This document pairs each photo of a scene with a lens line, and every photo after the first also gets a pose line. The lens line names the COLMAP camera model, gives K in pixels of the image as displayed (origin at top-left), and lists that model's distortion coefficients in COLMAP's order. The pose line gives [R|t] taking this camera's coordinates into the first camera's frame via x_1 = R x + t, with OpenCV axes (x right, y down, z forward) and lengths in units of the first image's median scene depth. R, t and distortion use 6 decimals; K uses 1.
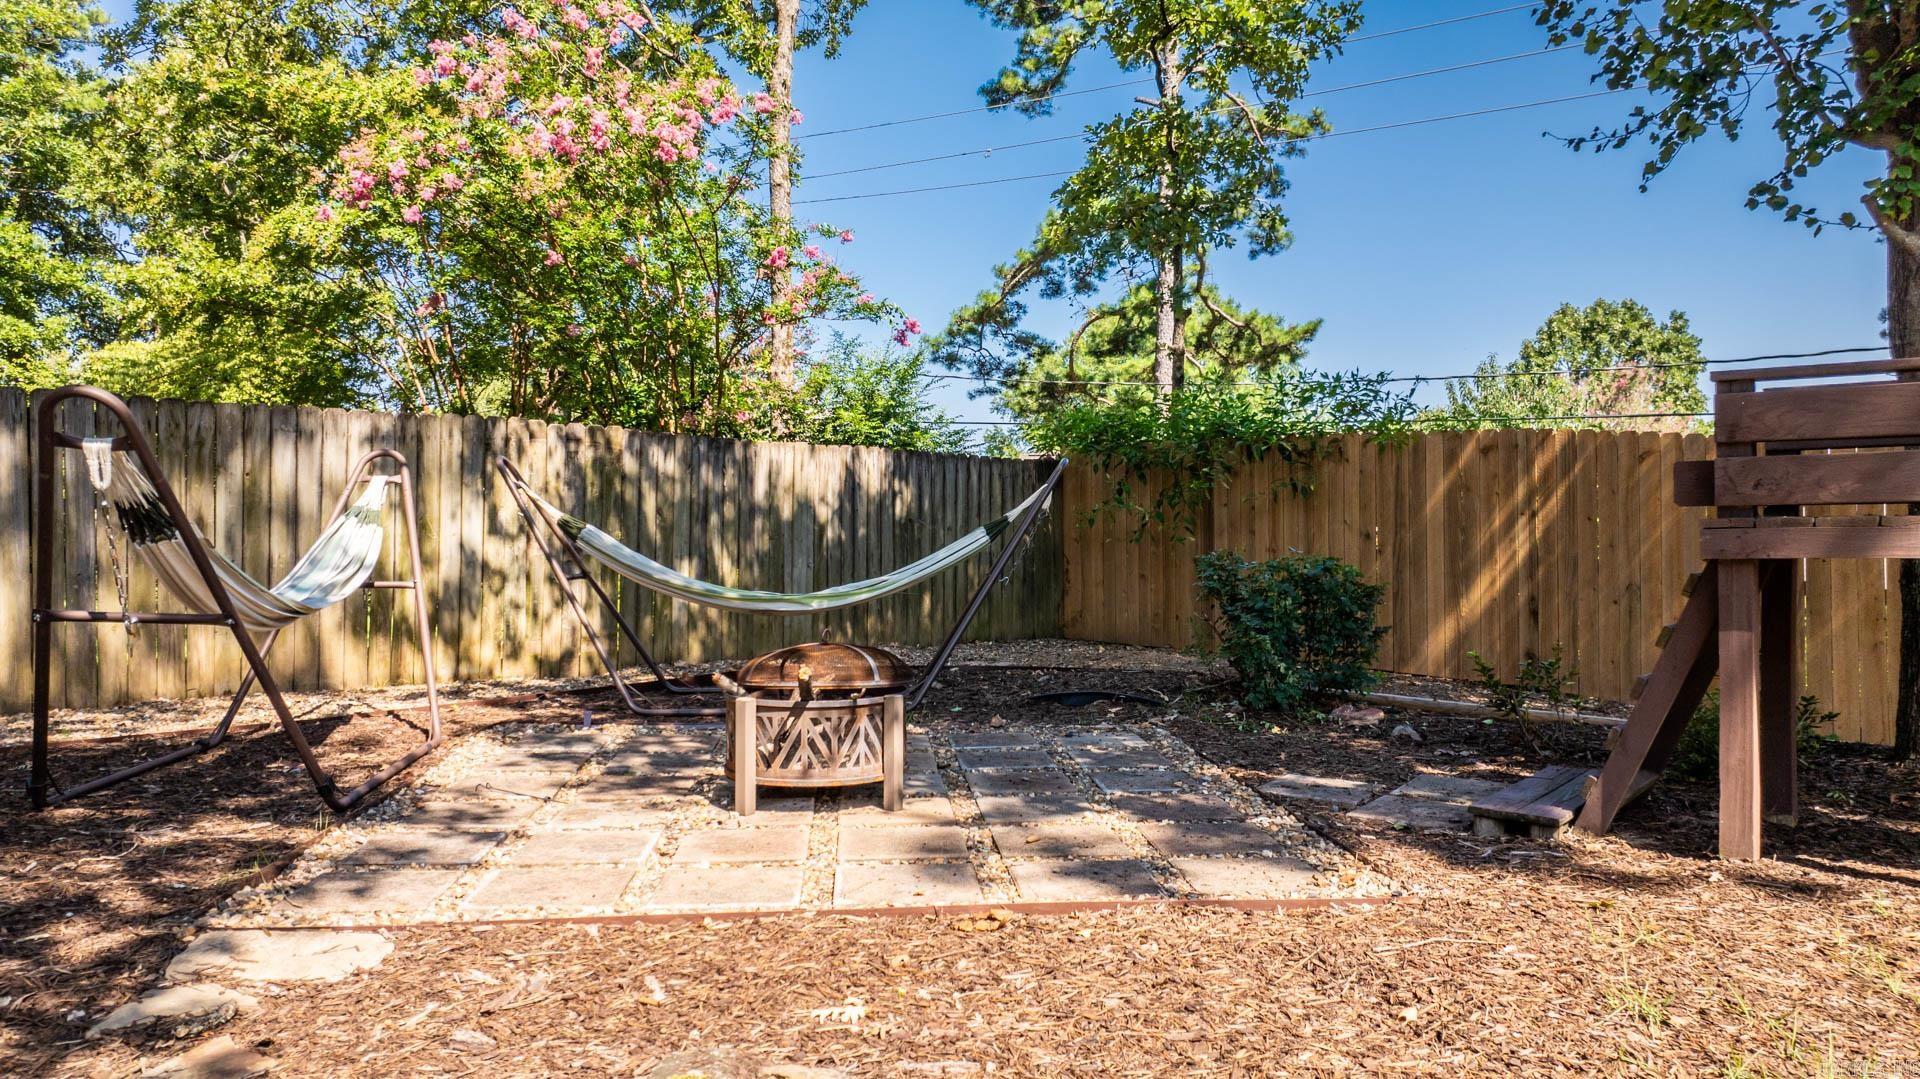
lens RADIAL K [[1339.1, 0, 958.2], [0, 1339.1, 528.7], [0, 0, 1]] dist [-0.003559, 0.000910]
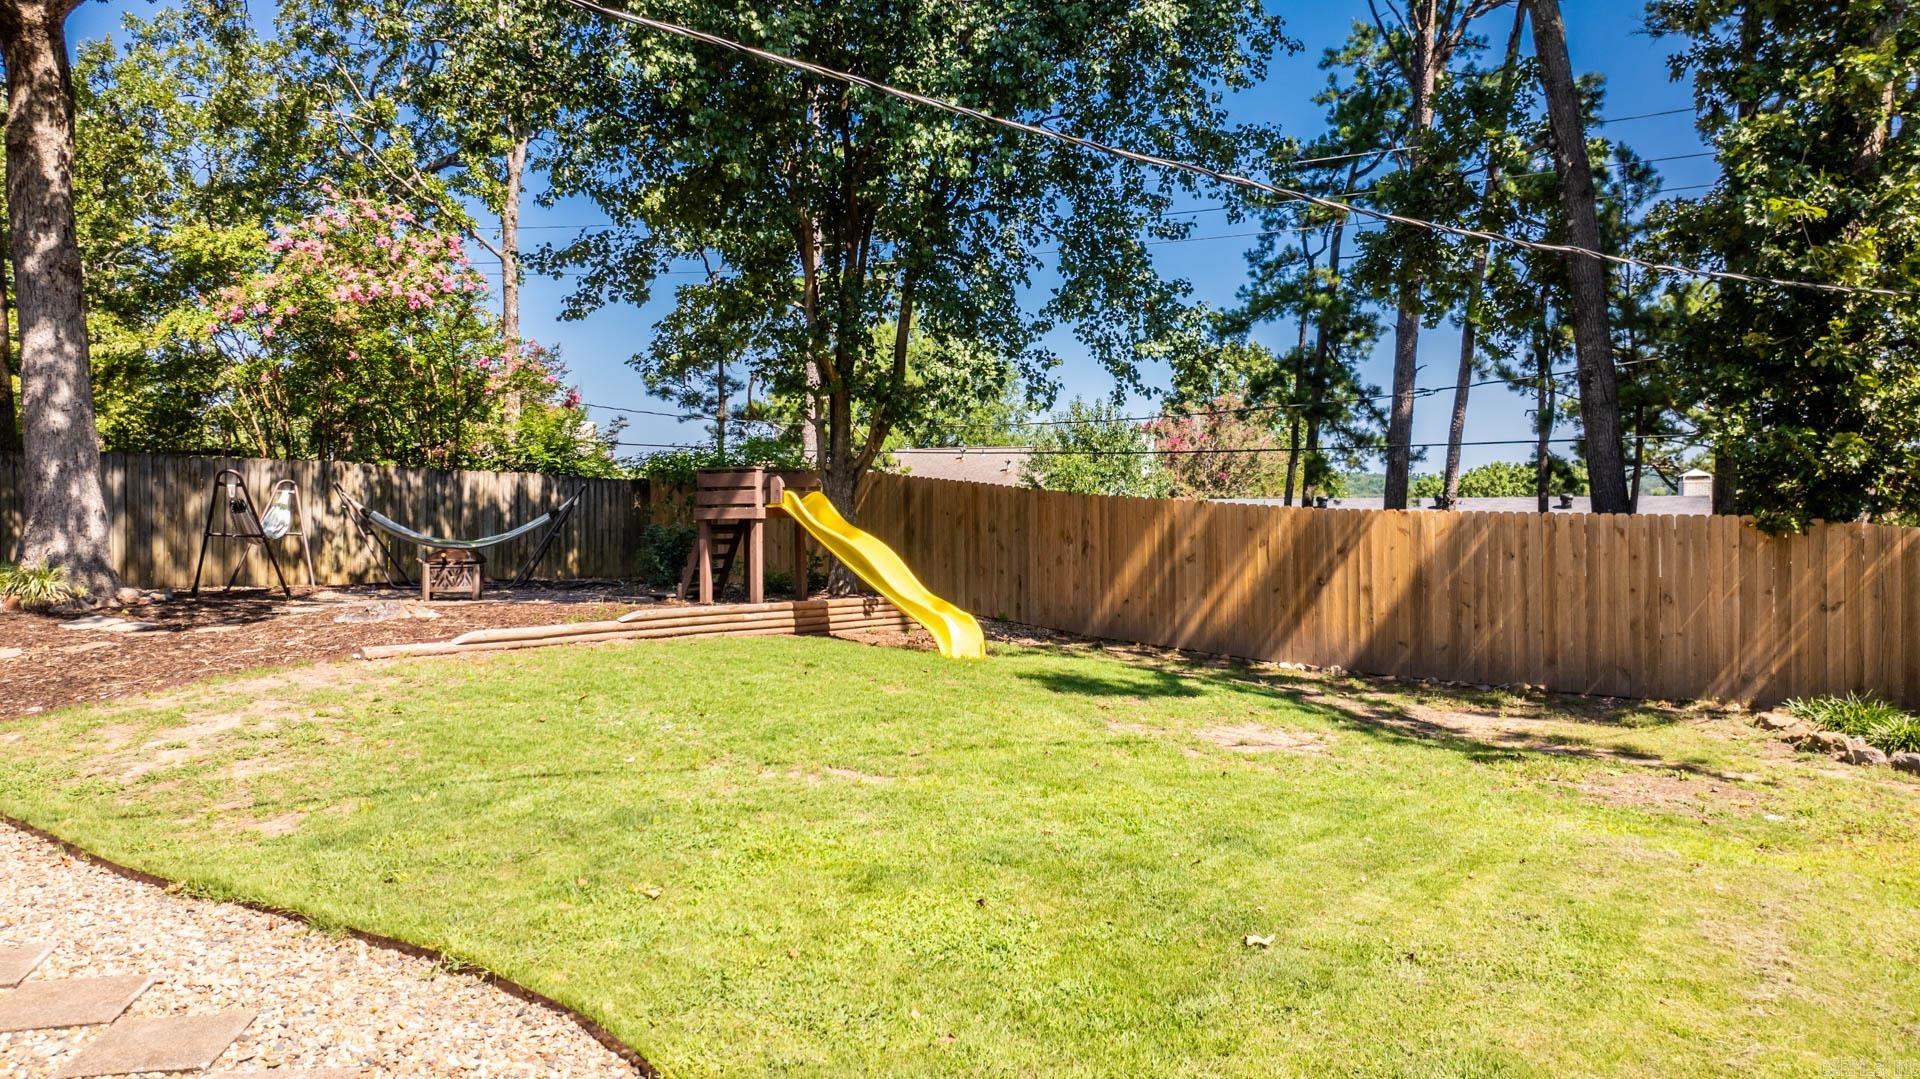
lens RADIAL K [[1339.1, 0, 963.4], [0, 1339.1, 556.2], [0, 0, 1]] dist [-0.003559, 0.000910]
pose [[0.989788, 0.004986, 0.142458, 0.312782], [-0.008163, 0.999731, 0.021724, 0.013885], [-0.142312, -0.022665, 0.989562, -1.116968]]
